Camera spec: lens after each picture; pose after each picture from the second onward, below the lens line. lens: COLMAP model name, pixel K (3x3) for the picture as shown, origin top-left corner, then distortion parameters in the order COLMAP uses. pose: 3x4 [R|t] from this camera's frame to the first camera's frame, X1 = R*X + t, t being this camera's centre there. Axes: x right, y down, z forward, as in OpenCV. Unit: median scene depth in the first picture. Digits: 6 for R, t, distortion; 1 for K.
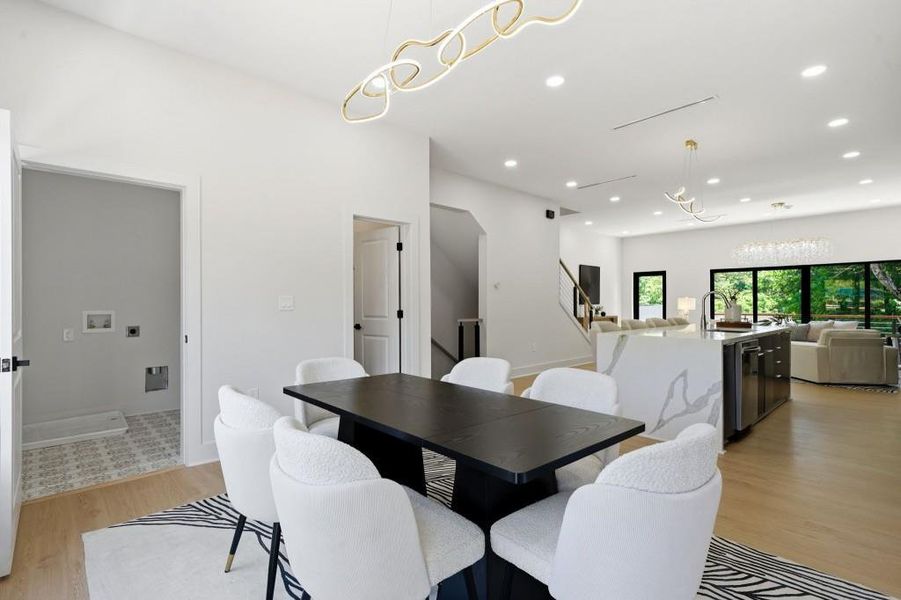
lens RADIAL K [[433.3, 0, 438.1], [0, 433.3, 303.6], [0, 0, 1]] dist [0.016891, 0.000332]
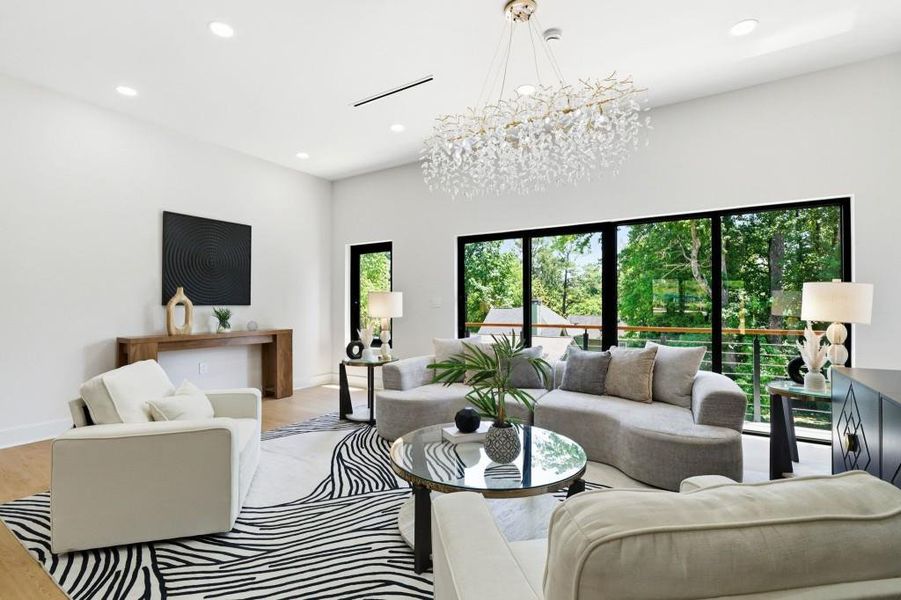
lens RADIAL K [[416.3, 0, 448.1], [0, 416.3, 304.3], [0, 0, 1]] dist [-0.003902, -0.000638]
pose [[0.966900, 0.003624, 0.255130, 0.598099], [-0.001809, 0.999971, -0.007347, 0.004191], [-0.255149, 0.006642, 0.966879, 0.656638]]
